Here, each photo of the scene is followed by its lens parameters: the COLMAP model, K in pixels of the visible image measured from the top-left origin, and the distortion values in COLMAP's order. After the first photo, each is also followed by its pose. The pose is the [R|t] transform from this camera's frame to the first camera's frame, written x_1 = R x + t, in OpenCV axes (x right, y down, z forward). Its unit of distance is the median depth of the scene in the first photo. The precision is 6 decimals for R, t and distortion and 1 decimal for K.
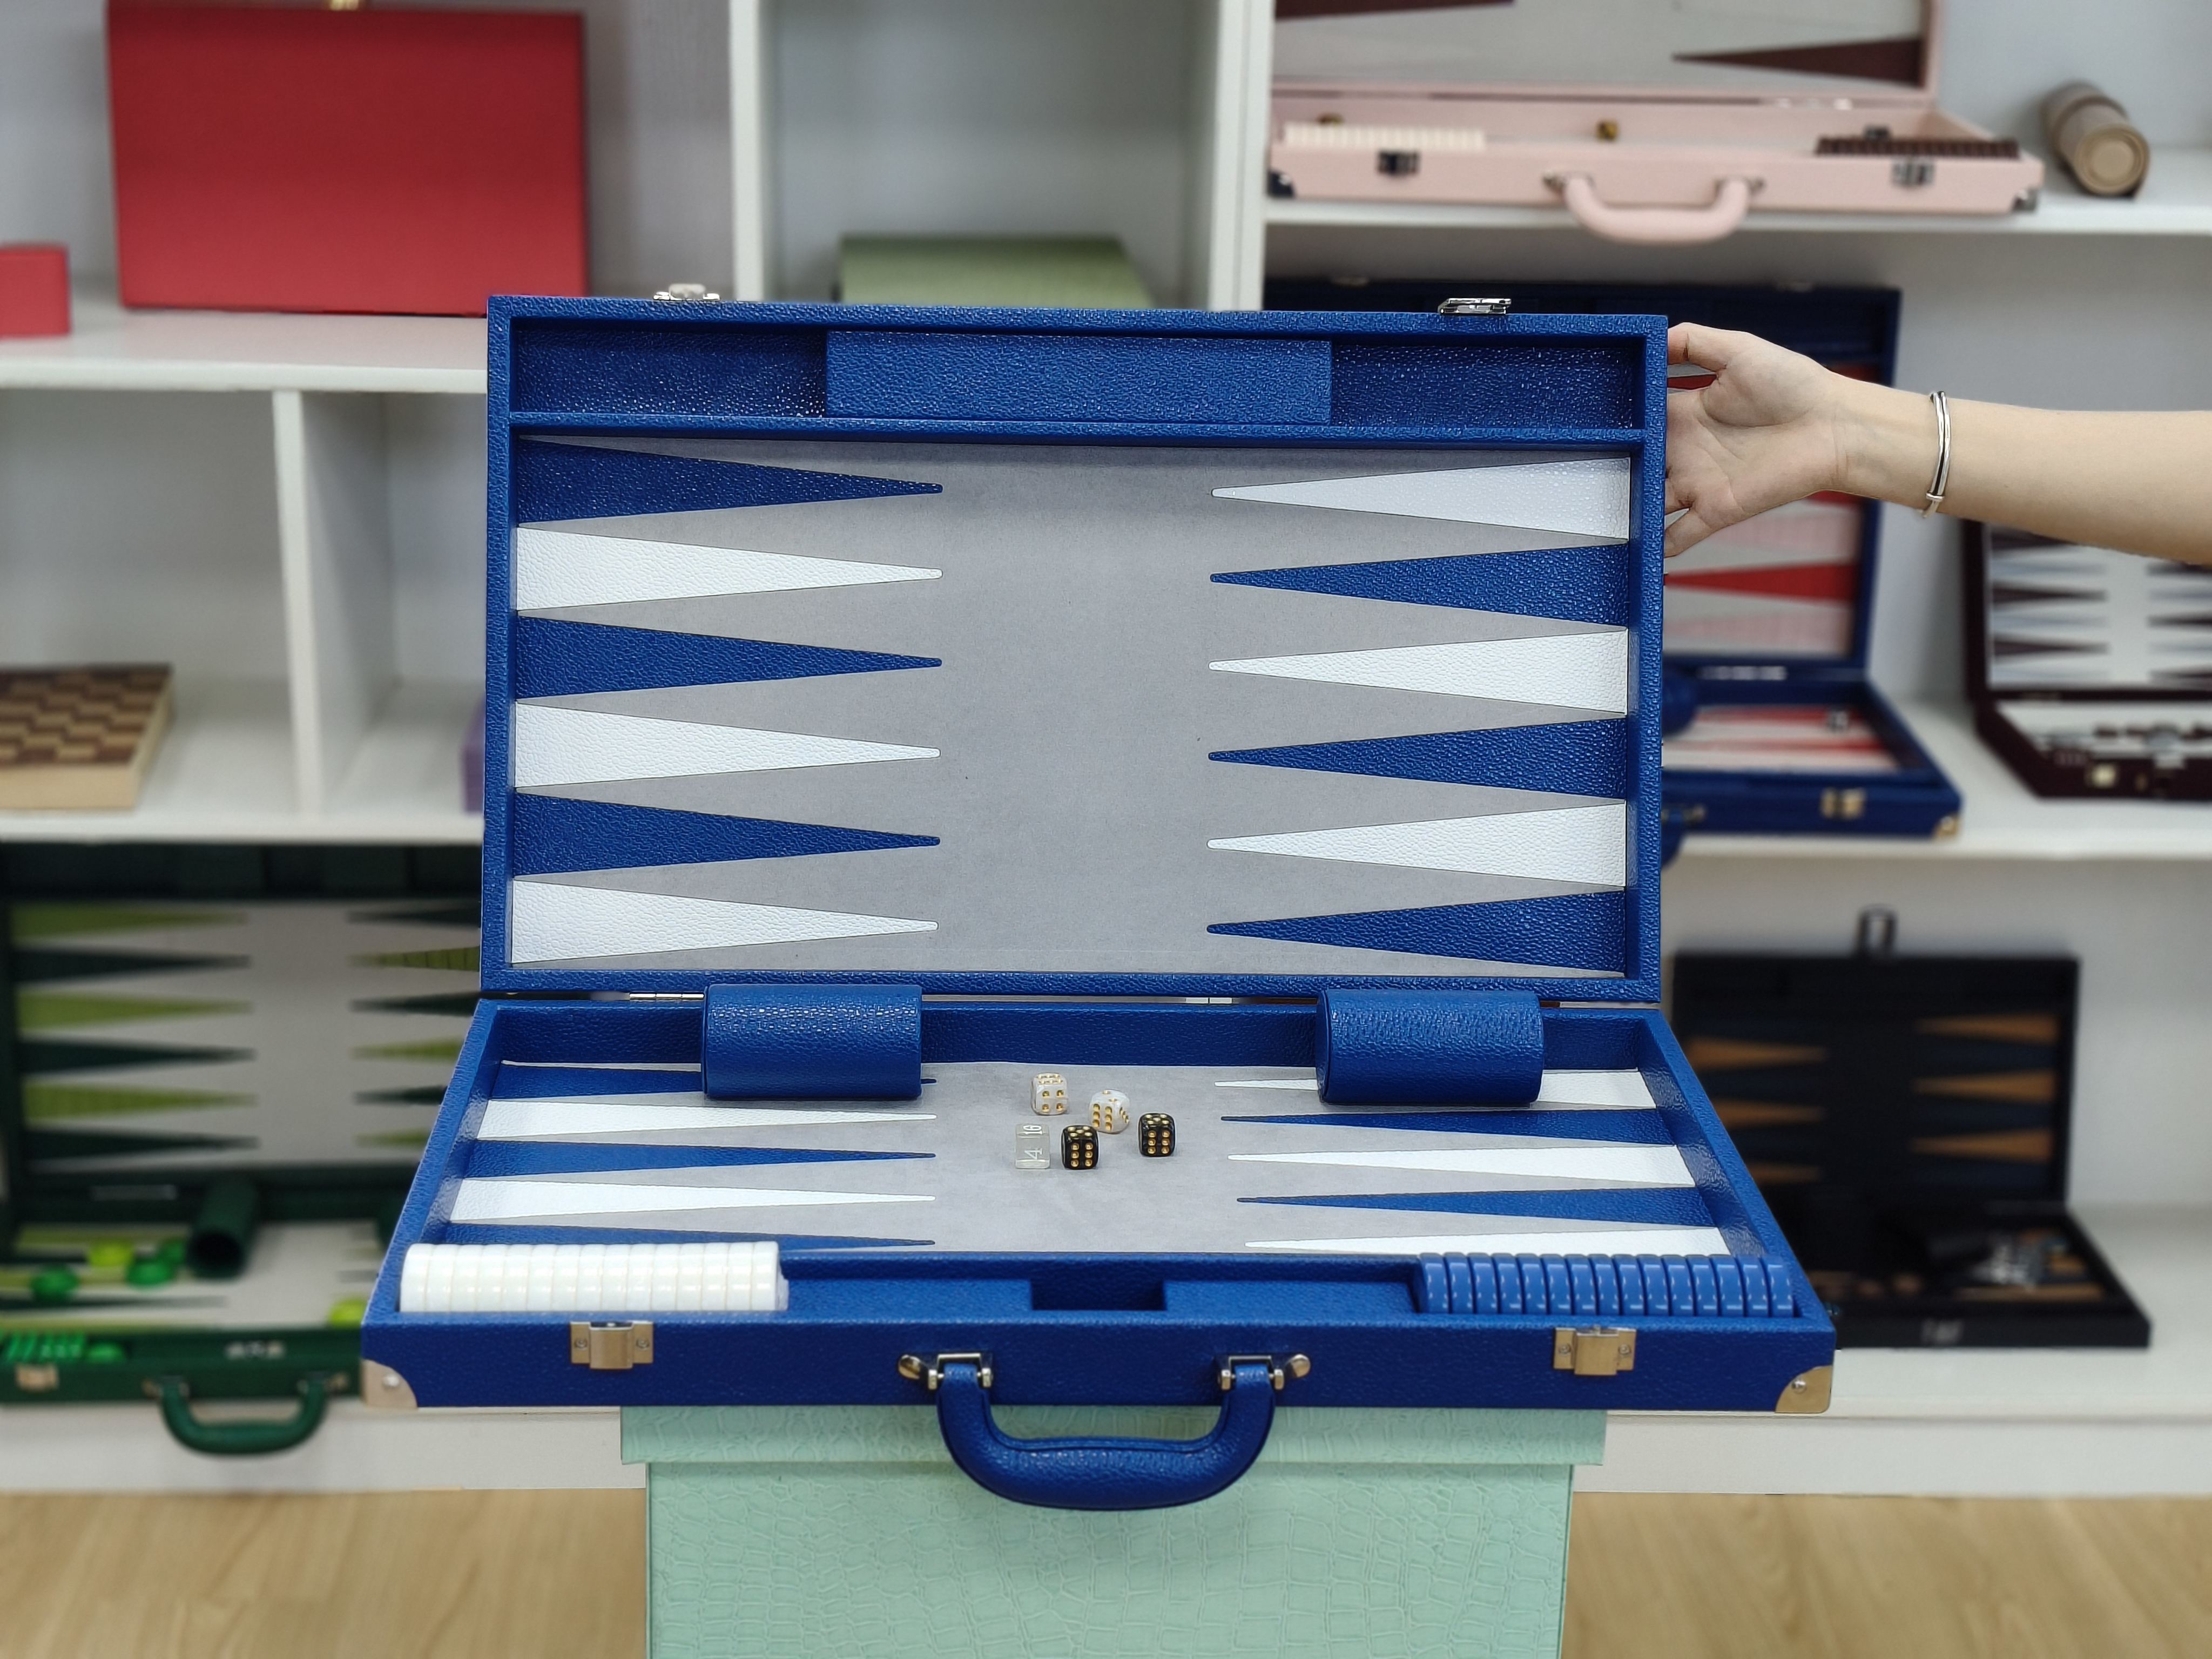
lens RADIAL K [[3558.6, 0, 1106.0], [0, 3558.6, 829.5], [0, 0, 1]] dist [0.062531, -0.056122]
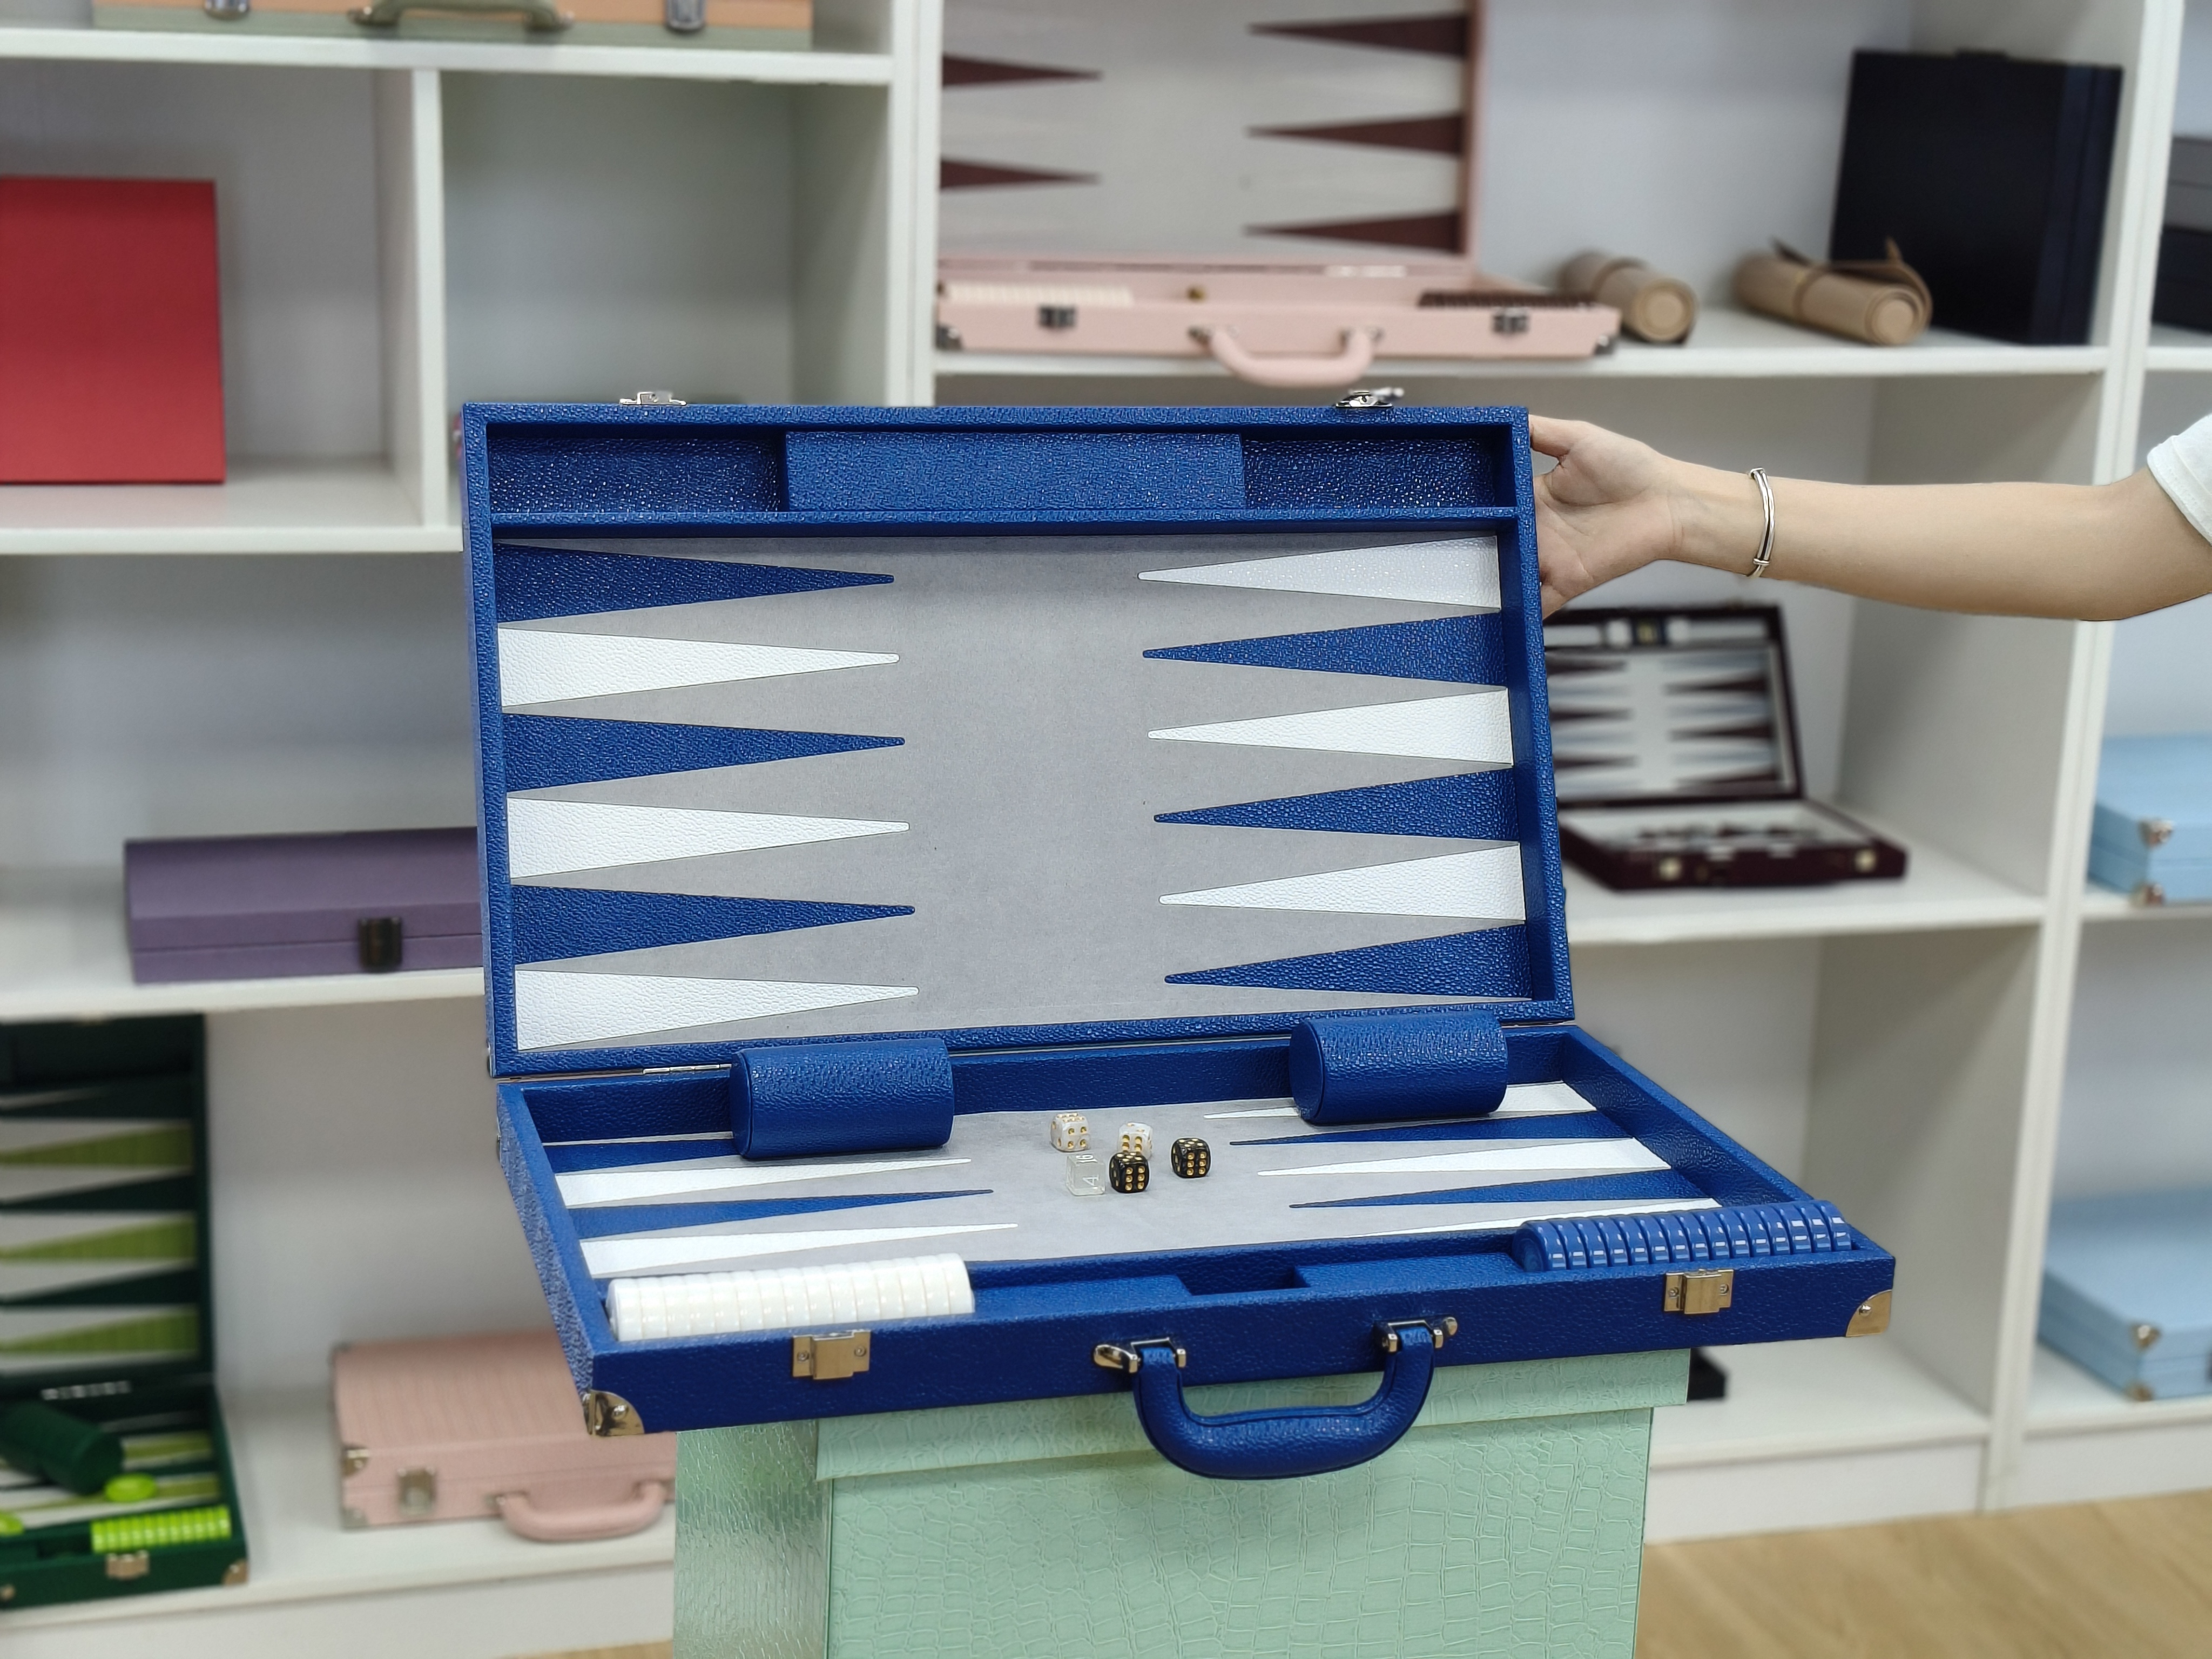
lens RADIAL K [[3558.6, 0, 1106.0], [0, 3558.6, 829.5], [0, 0, 1]] dist [0.062531, -0.056122]
pose [[0.968091, -0.046013, 0.246338, -0.249213], [0.063730, 0.995885, -0.064435, 0.050775], [-0.242359, 0.078078, 0.967040, -0.031452]]
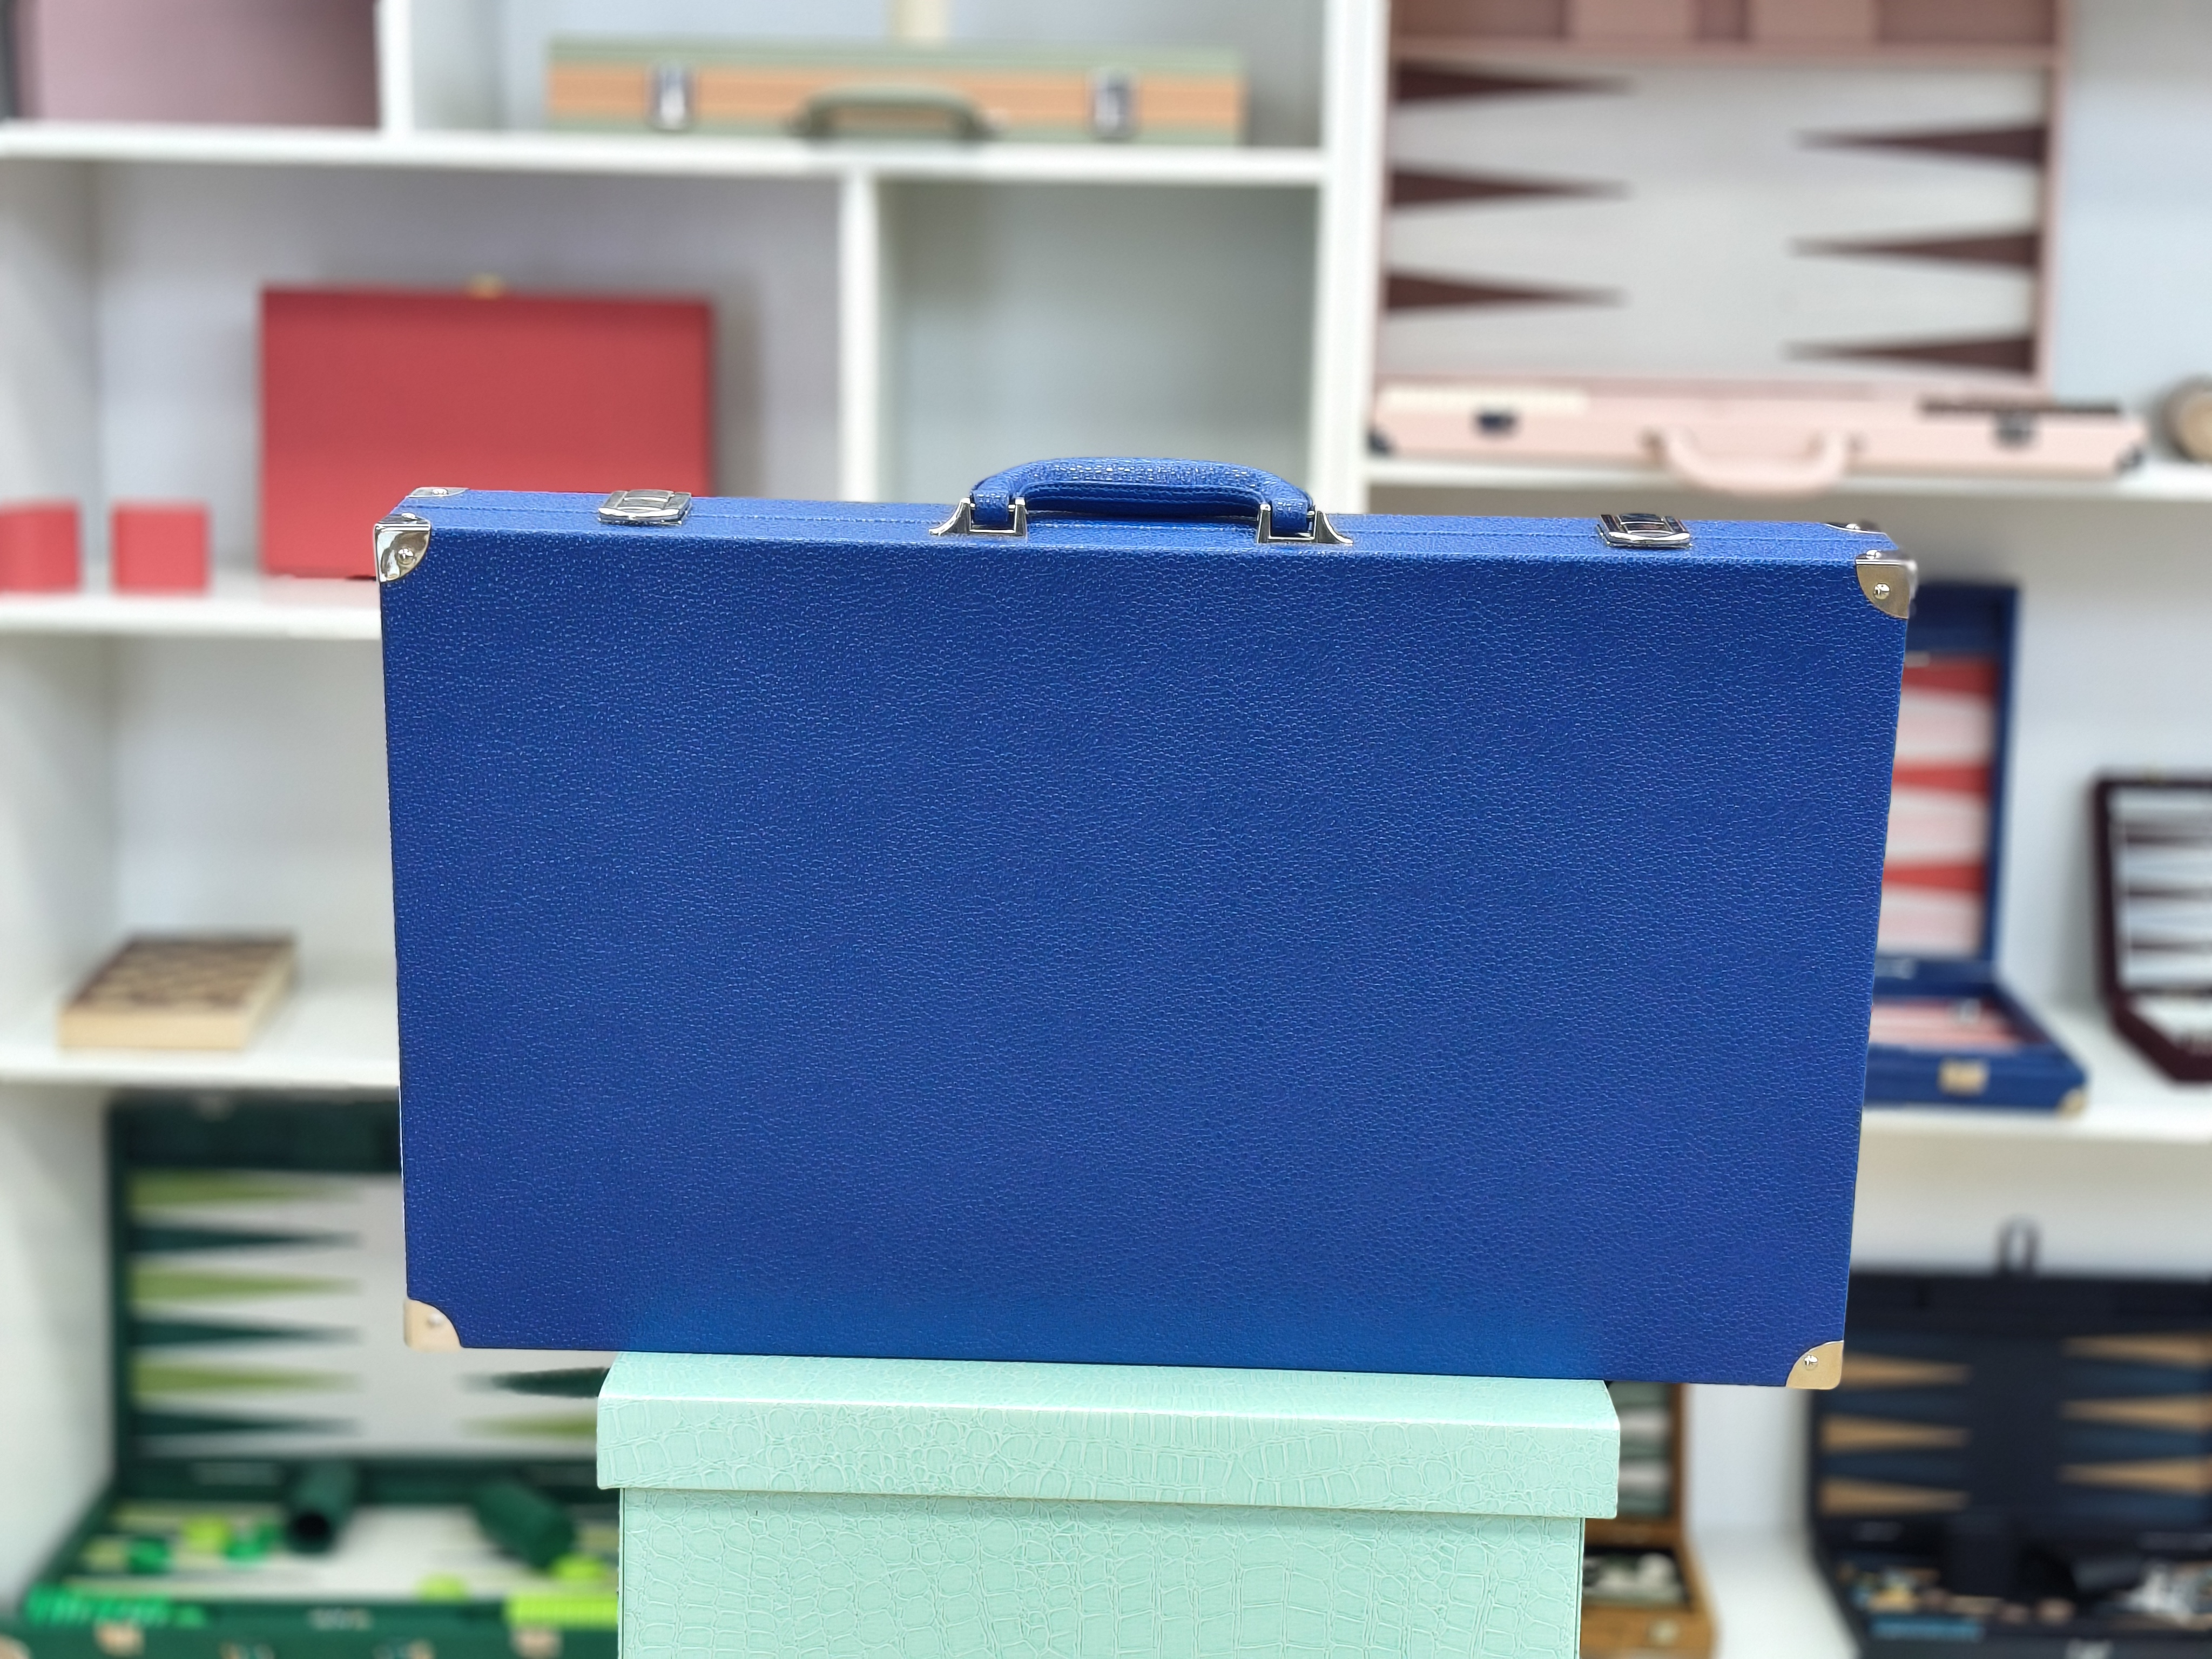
lens RADIAL K [[3564.7, 0, 1056.5], [0, 3564.7, 822.7], [0, 0, 1]] dist [0.024177, -0.078920]
pose [[0.996907, 0.008840, -0.078087, 0.053617], [-0.020908, 0.987675, -0.155116, 0.121786], [0.075753, 0.156269, 0.984805, 0.018319]]
